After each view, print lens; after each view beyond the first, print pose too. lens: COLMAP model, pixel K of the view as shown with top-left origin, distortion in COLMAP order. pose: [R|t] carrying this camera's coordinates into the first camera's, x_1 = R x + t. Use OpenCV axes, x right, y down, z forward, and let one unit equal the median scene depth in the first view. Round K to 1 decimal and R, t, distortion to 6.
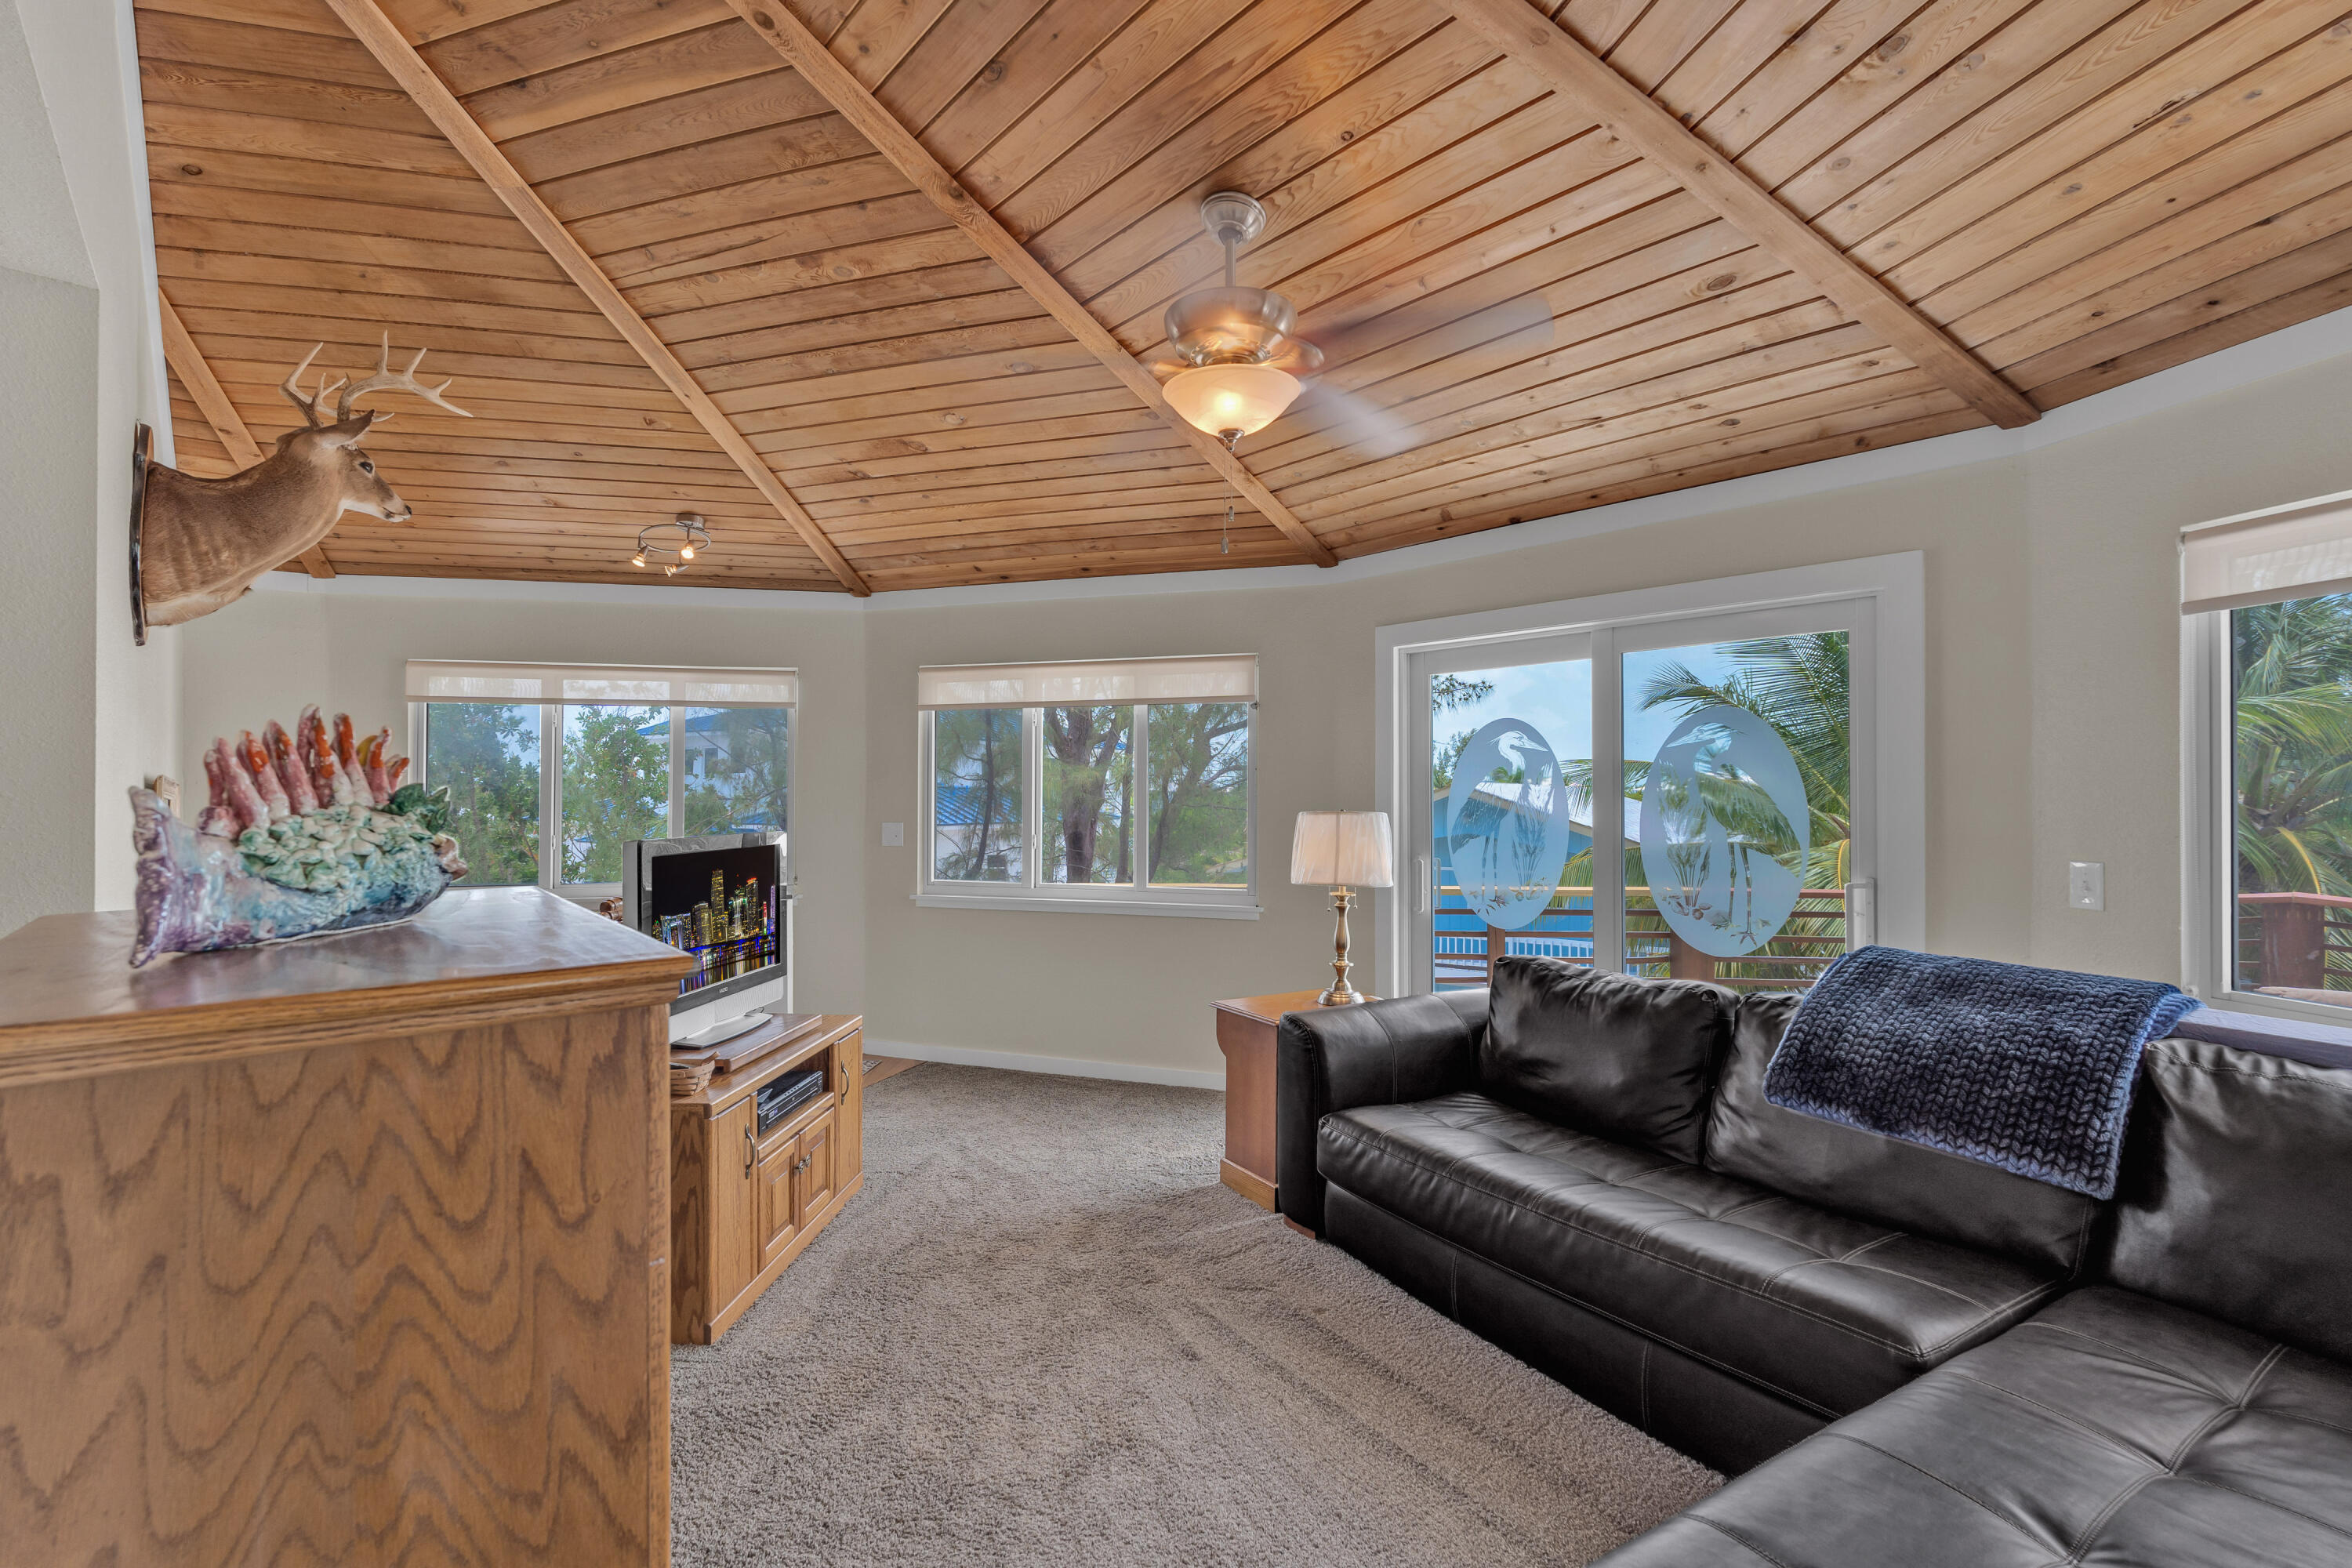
lens RADIAL K [[1044.7, 0, 1168.3], [0, 1044.7, 788.0], [0, 0, 1]] dist [-0.000387, -0.000439]
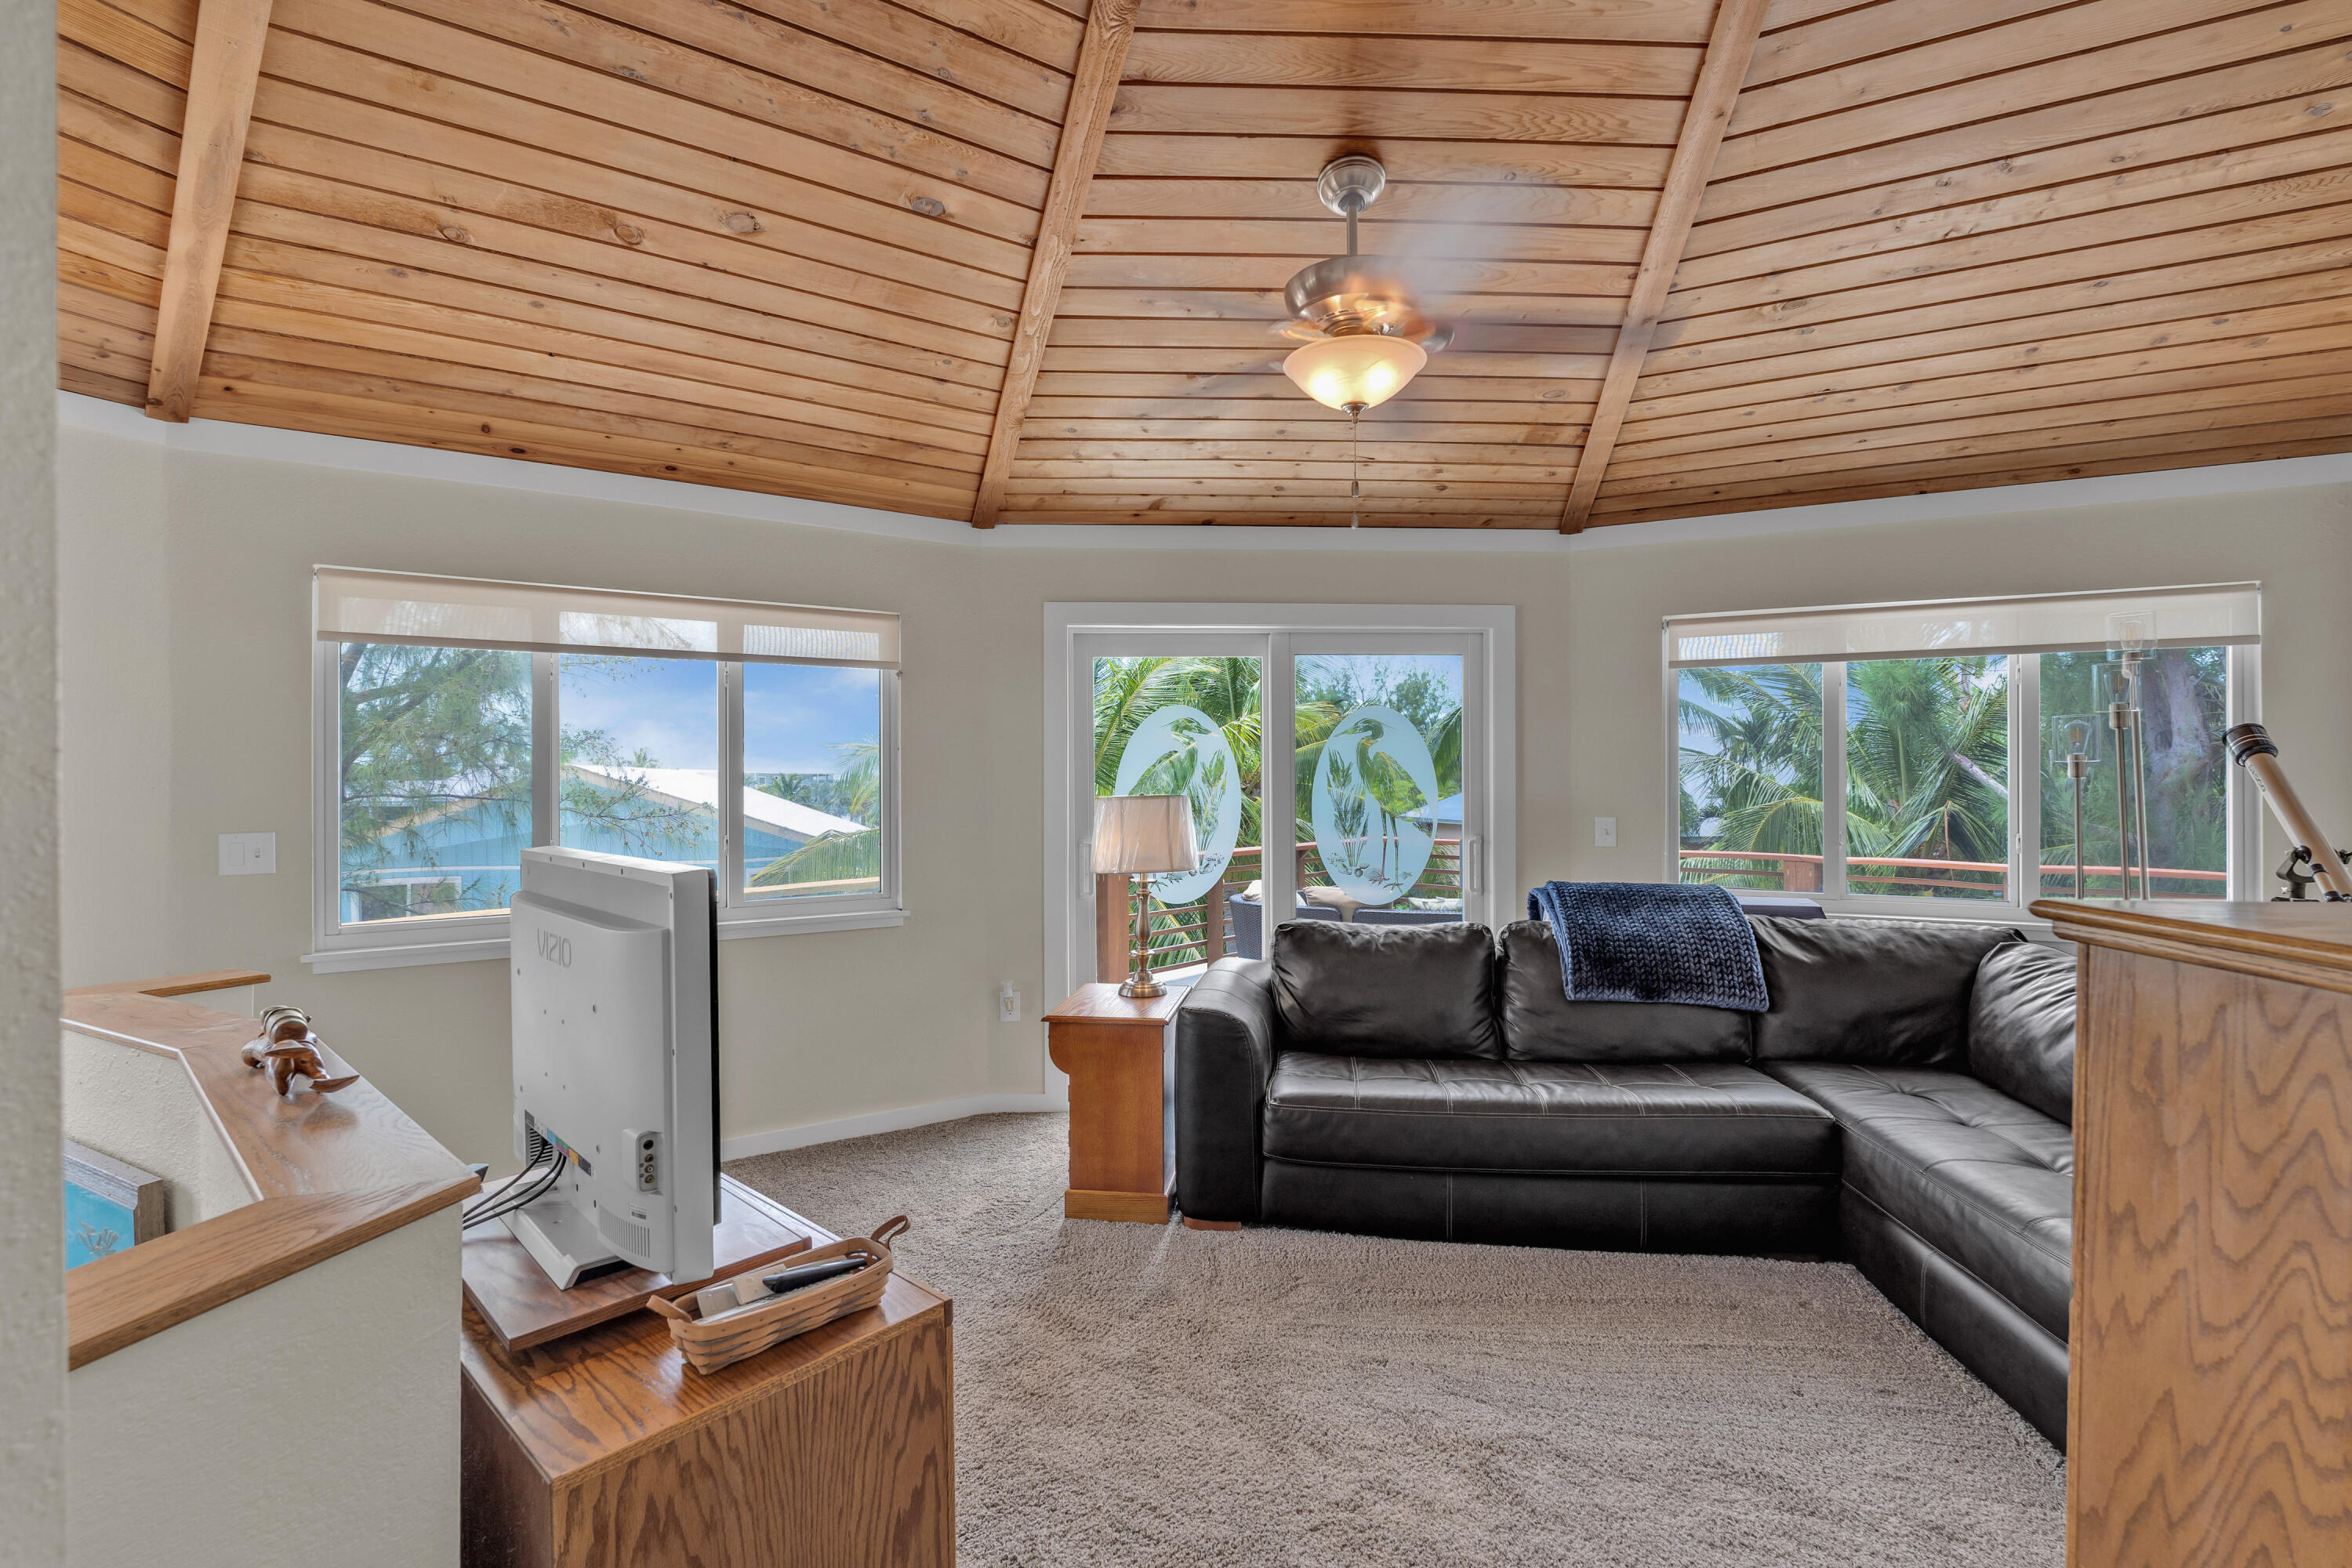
lens RADIAL K [[1044.7, 0, 1166.5], [0, 1044.7, 780.7], [0, 0, 1]] dist [-0.000387, -0.000439]
pose [[0.647316, -0.003639, 0.762213, -0.509417], [-0.003776, 0.999961, 0.007981, 0.001339], [-0.762212, -0.008044, 0.647277, 0.329137]]
